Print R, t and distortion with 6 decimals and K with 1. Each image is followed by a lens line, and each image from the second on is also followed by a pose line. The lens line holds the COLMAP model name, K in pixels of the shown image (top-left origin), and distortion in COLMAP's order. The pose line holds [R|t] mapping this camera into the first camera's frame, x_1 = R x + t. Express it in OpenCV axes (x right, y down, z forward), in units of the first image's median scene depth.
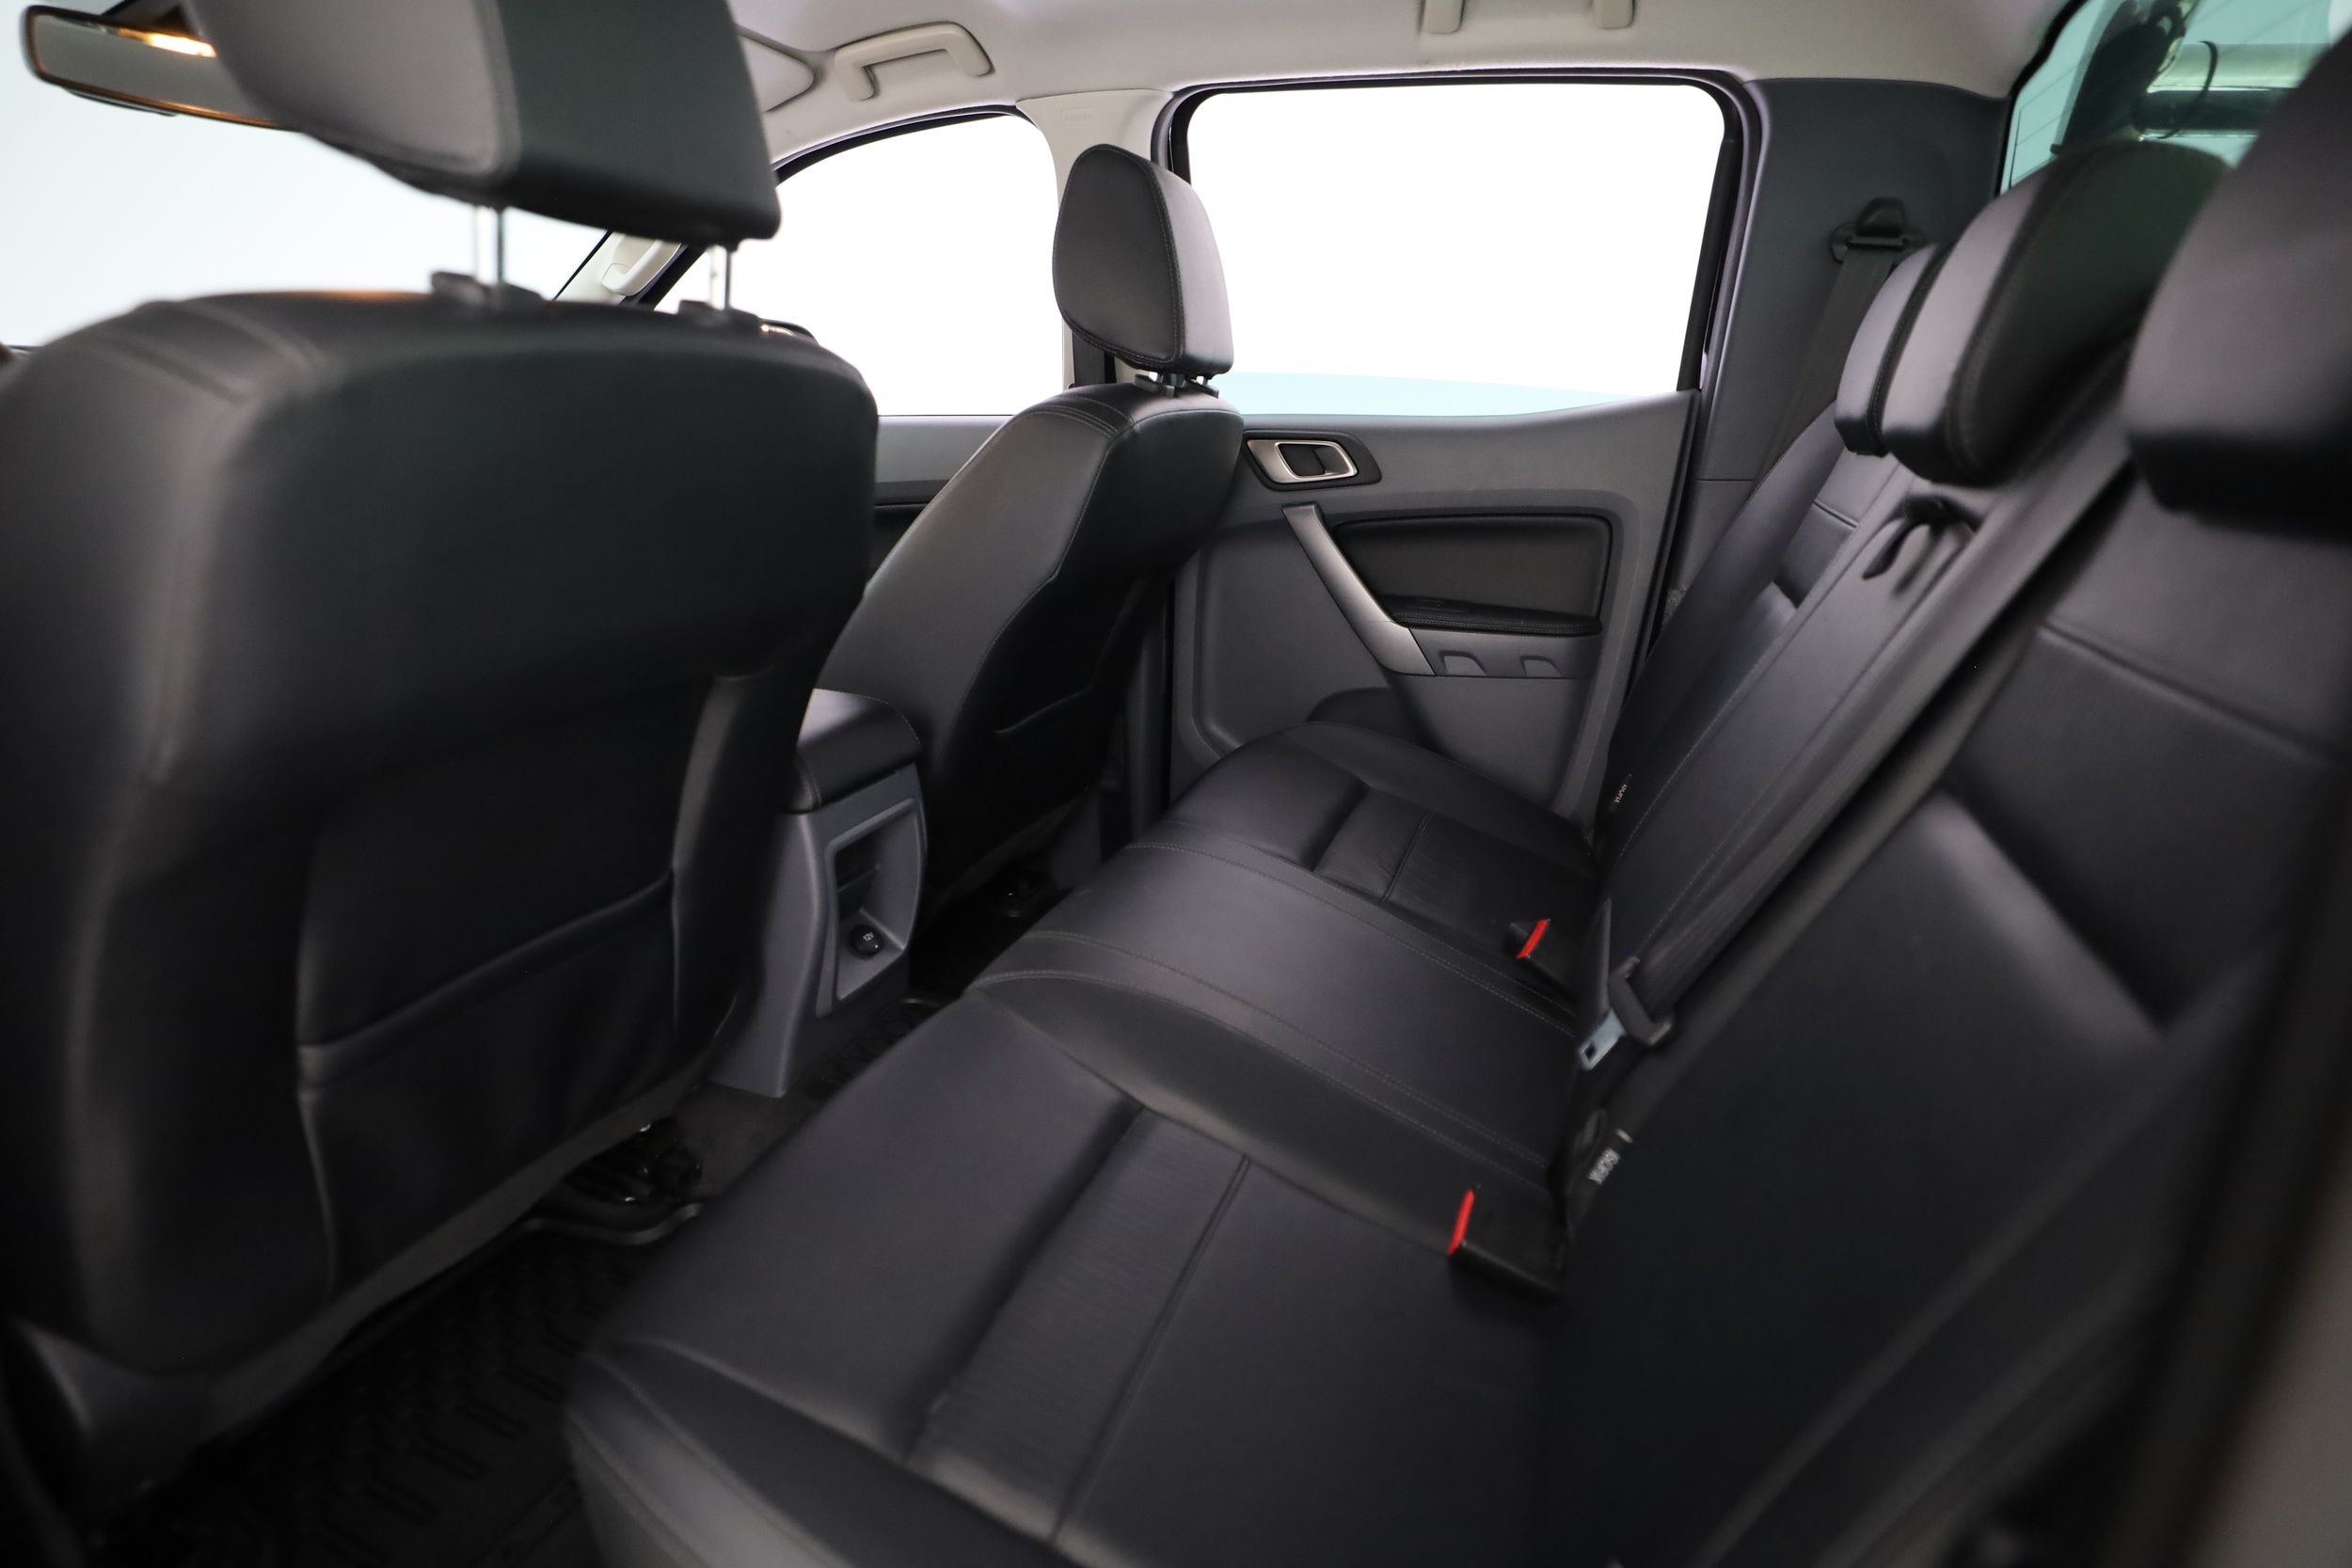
lens RADIAL K [[1246.5, 0, 1176.0], [0, 1246.5, 784.0], [0, 0, 1]] dist [-0.005718, 0.042078]
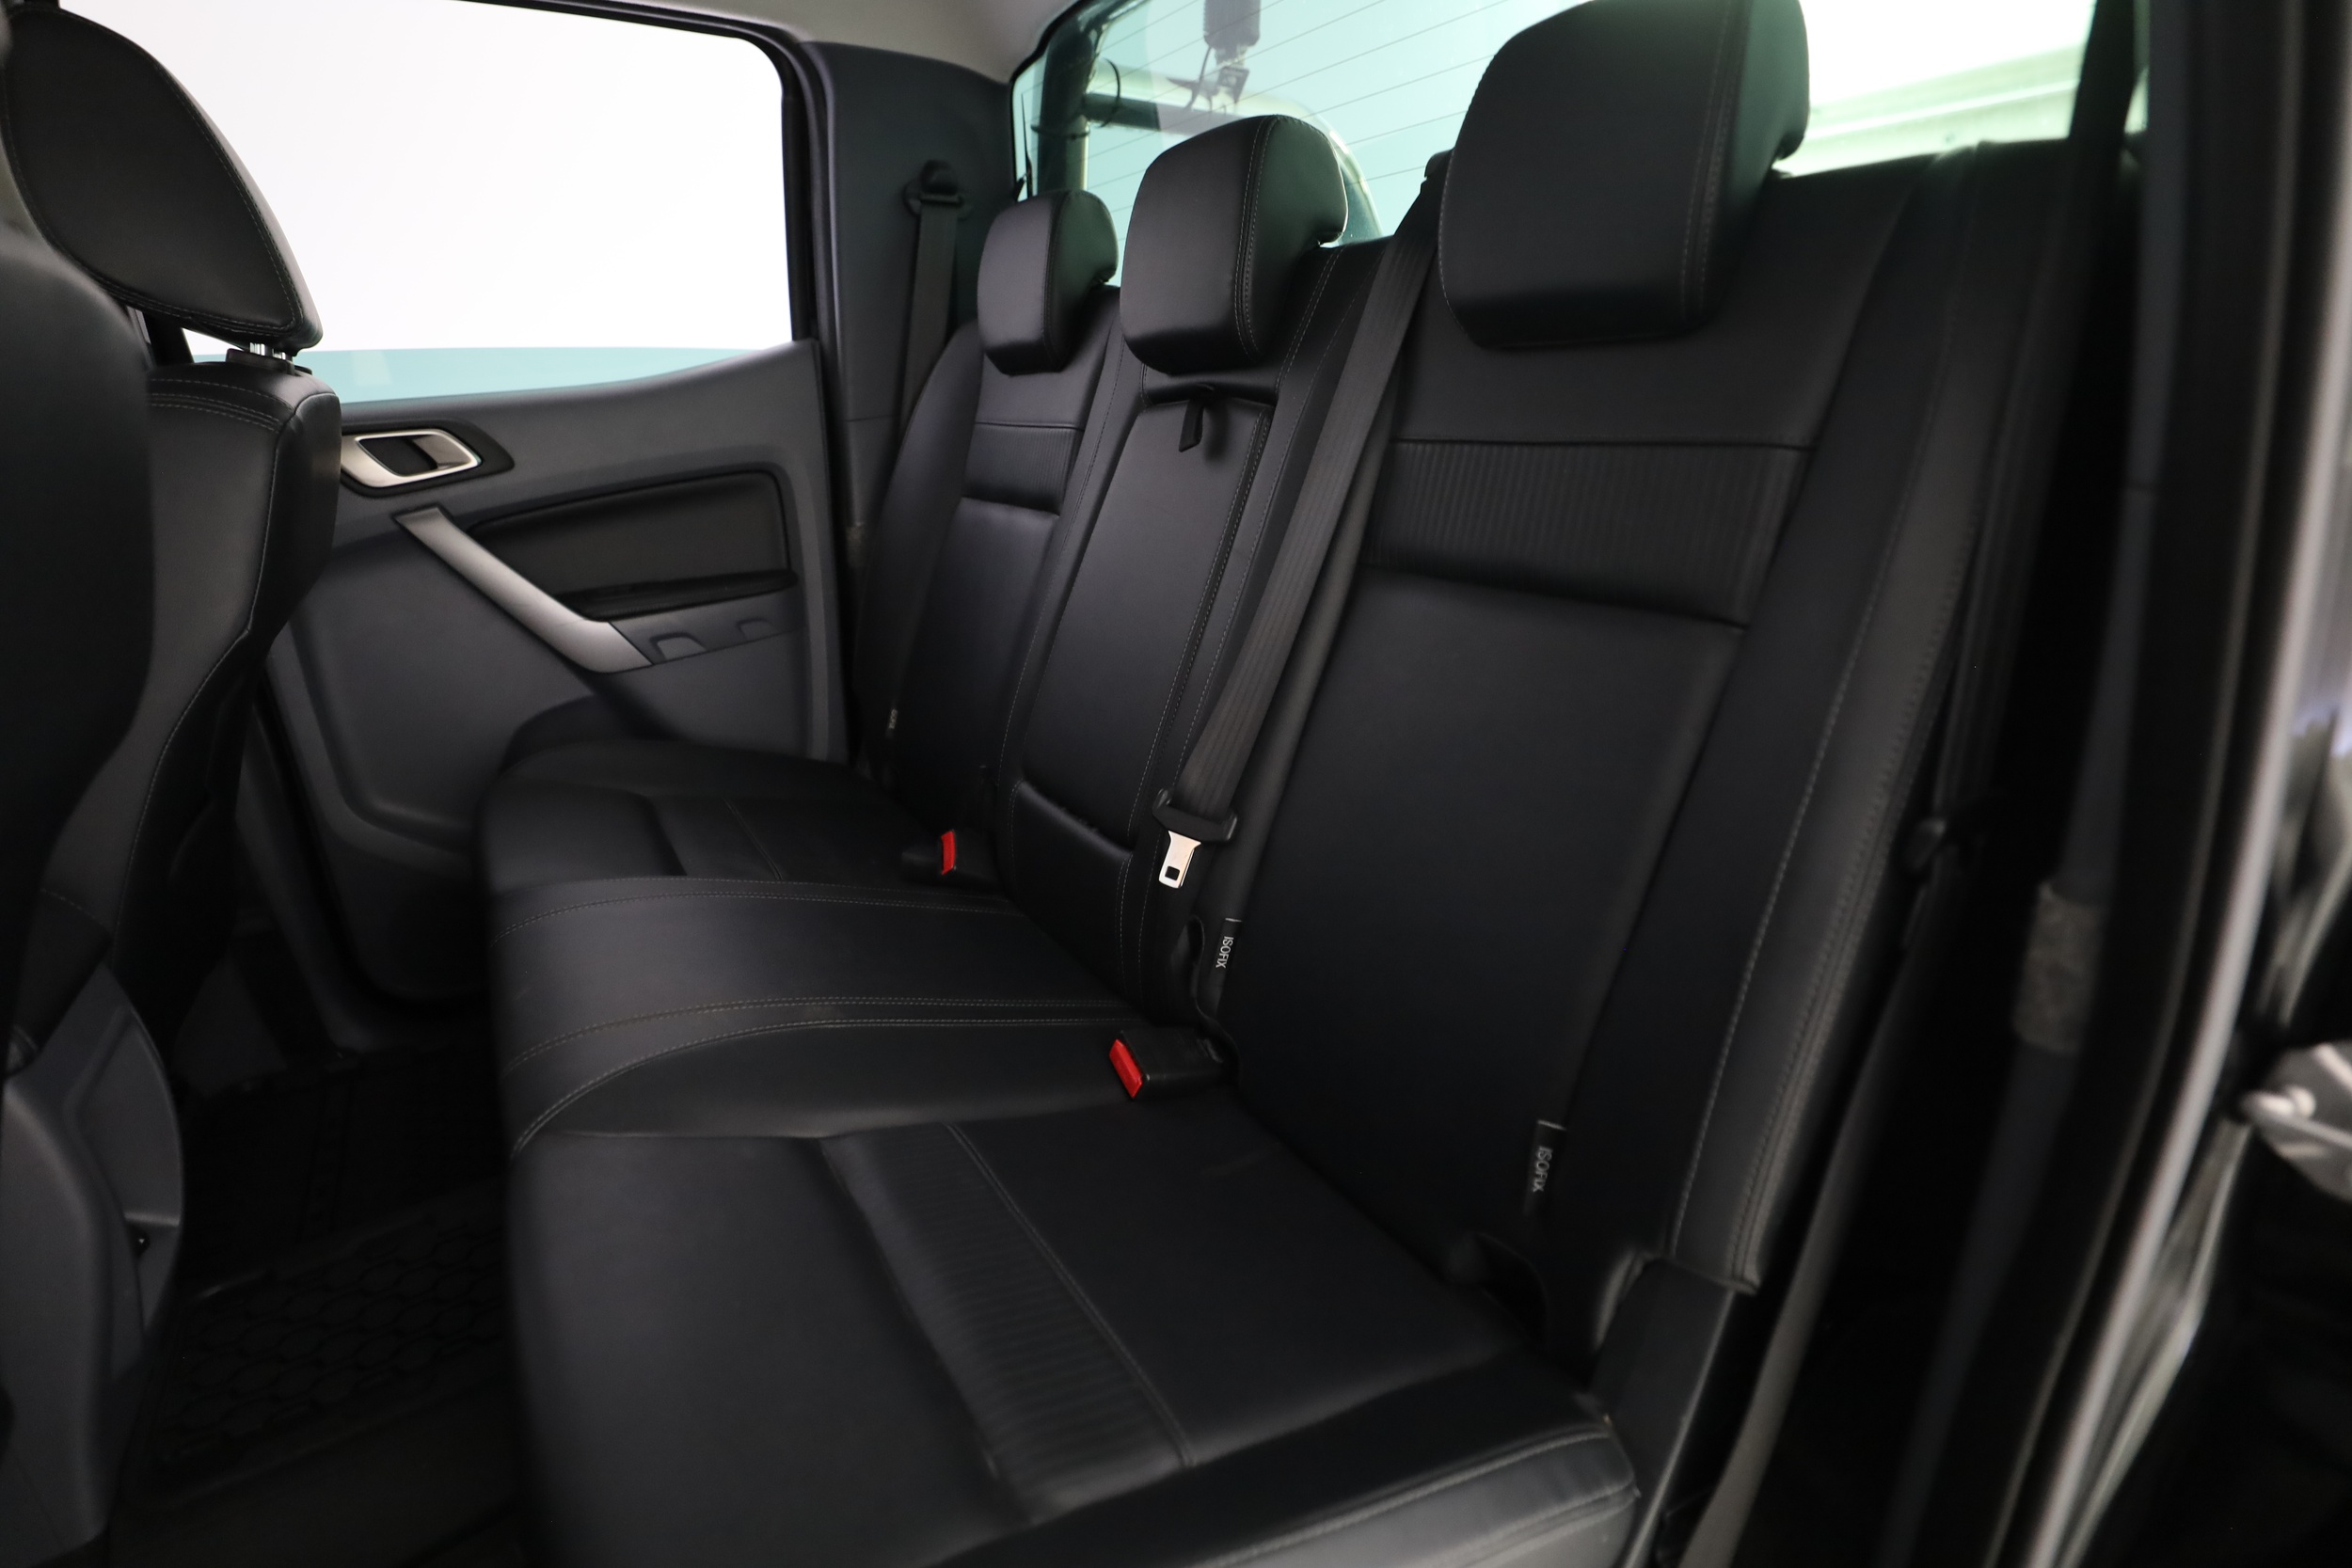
lens RADIAL K [[1246.5, 0, 1176.0], [0, 1246.5, 784.0], [0, 0, 1]] dist [-0.005718, 0.042078]
pose [[0.618597, -0.318148, 0.718414, -0.256784], [0.315460, 0.937987, 0.143755, -0.015597], [-0.719599, 0.137705, 0.680599, 0.105544]]
